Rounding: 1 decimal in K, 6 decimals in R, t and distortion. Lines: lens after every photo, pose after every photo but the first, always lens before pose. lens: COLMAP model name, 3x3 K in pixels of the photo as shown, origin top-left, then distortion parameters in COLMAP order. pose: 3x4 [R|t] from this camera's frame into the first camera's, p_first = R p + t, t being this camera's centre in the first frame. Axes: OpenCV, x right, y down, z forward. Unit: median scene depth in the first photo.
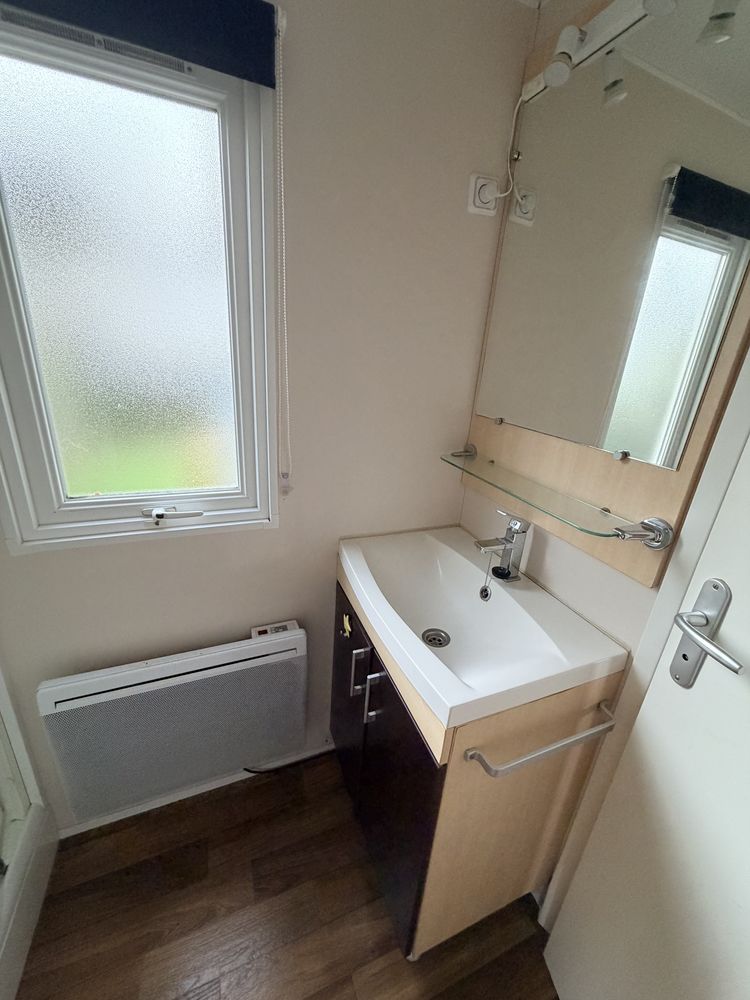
lens RADIAL K [[395.8, 0, 374.7], [0, 395.8, 497.0], [0, 0, 1]] dist [-0.002615, -0.000138]
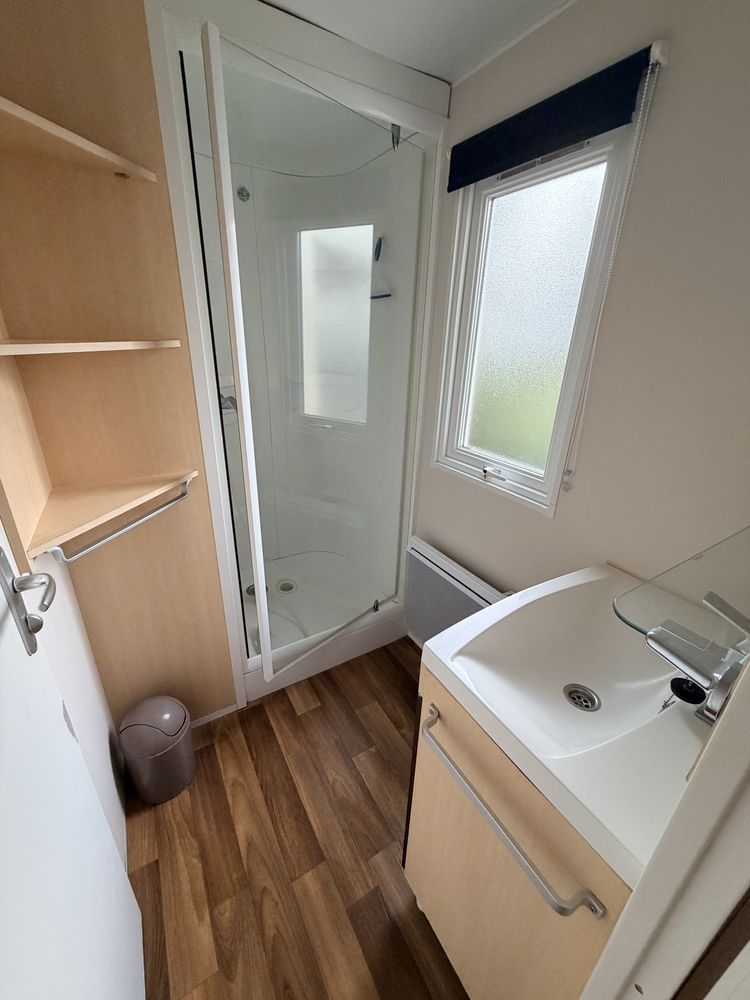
lens RADIAL K [[395.8, 0, 374.7], [0, 395.8, 497.0], [0, 0, 1]] dist [-0.002615, -0.000138]
pose [[0.160116, 0.311626, -0.936617, 0.739035], [-0.357270, 0.902824, 0.239307, -0.065443], [0.920174, 0.296309, 0.255891, 0.268424]]
